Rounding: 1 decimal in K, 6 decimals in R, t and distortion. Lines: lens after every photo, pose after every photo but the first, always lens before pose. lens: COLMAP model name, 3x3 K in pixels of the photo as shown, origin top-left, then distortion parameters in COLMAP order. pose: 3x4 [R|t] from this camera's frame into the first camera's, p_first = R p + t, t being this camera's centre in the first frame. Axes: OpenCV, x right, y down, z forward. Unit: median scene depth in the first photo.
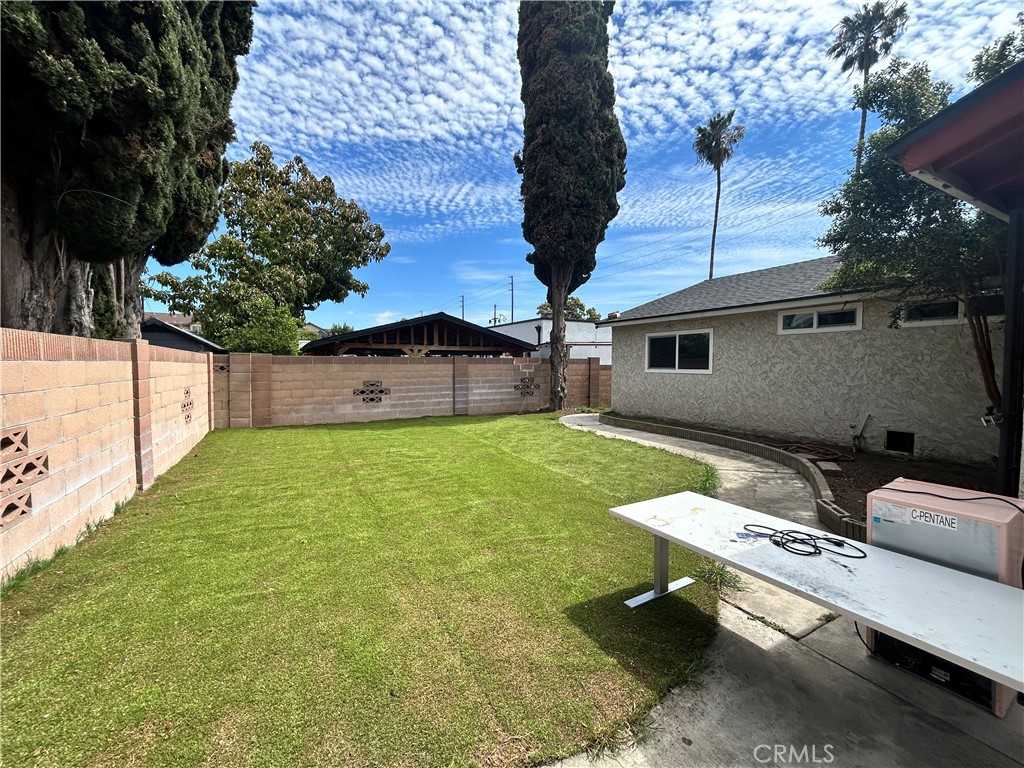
lens RADIAL K [[414.3, 0, 512.0], [0, 414.3, 384.0], [0, 0, 1]] dist [-0.001316, 0.000000]
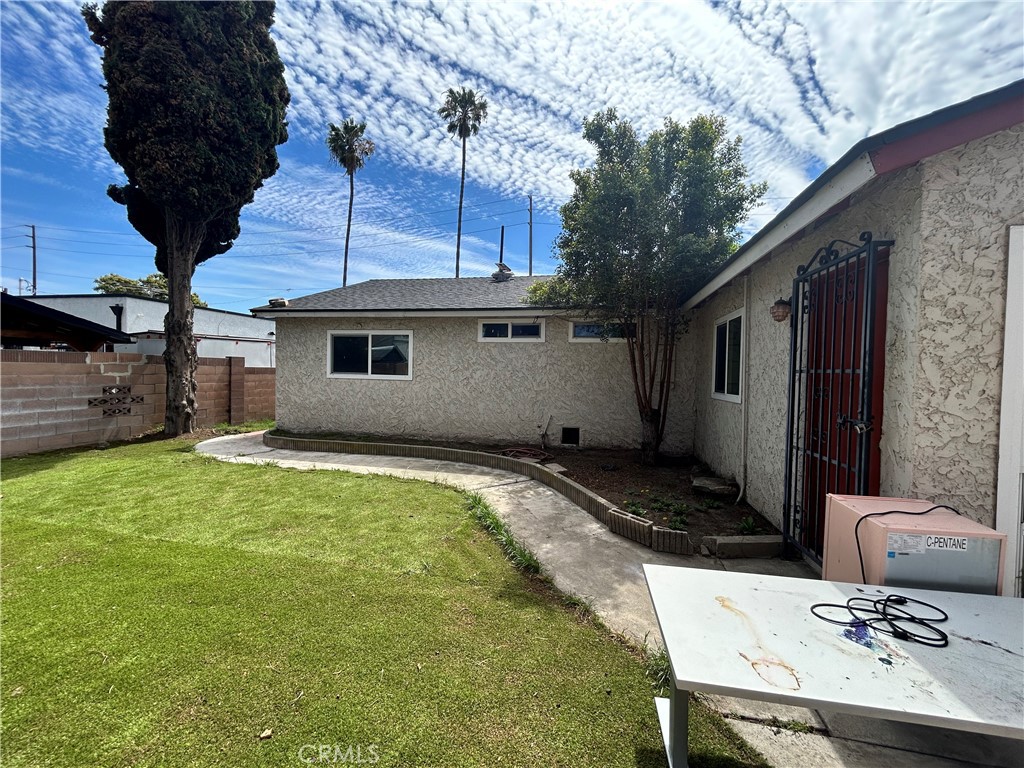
lens RADIAL K [[414.3, 0, 512.0], [0, 414.3, 384.0], [0, 0, 1]] dist [-0.001316, 0.000000]
pose [[0.651604, -0.010616, 0.758485, -0.058480], [0.017605, 0.999844, -0.001130, -0.009054], [-0.758355, 0.014090, 0.651689, 0.199724]]
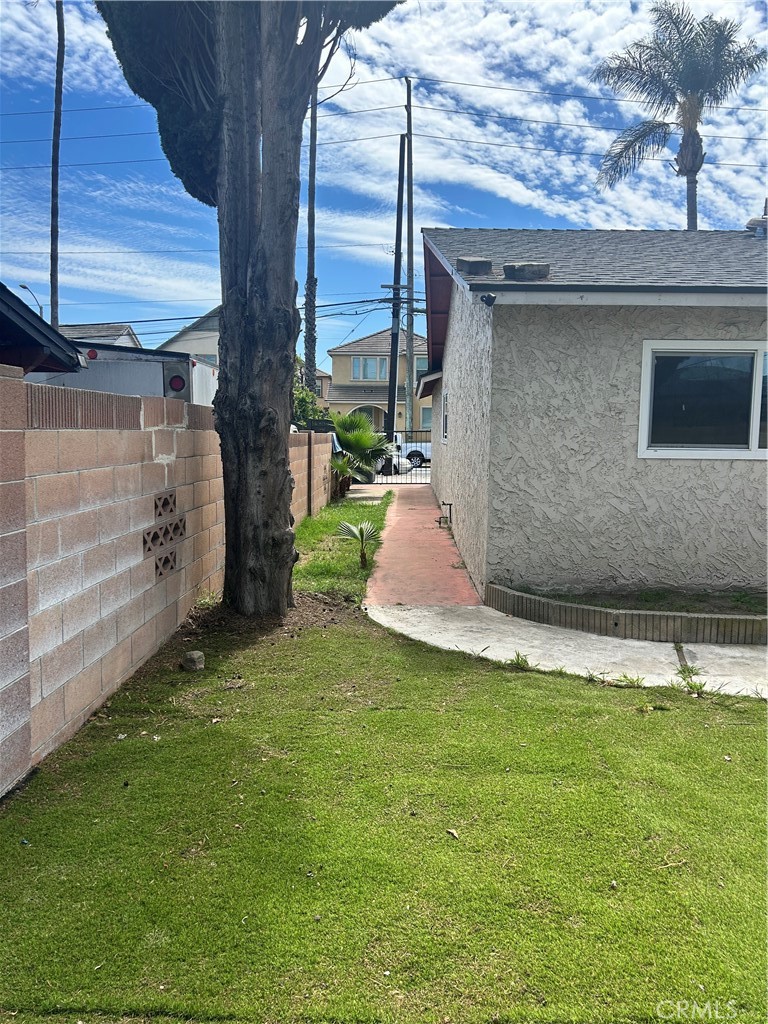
lens RADIAL K [[771.7, 0, 384.0], [0, 771.7, 512.0], [0, 0, 1]] dist [0.068112, -0.076068]
pose [[0.498424, -0.081627, 0.863082, -0.327635], [0.033322, 0.996626, 0.075014, -0.039368], [-0.866293, -0.008629, 0.499462, 0.873793]]
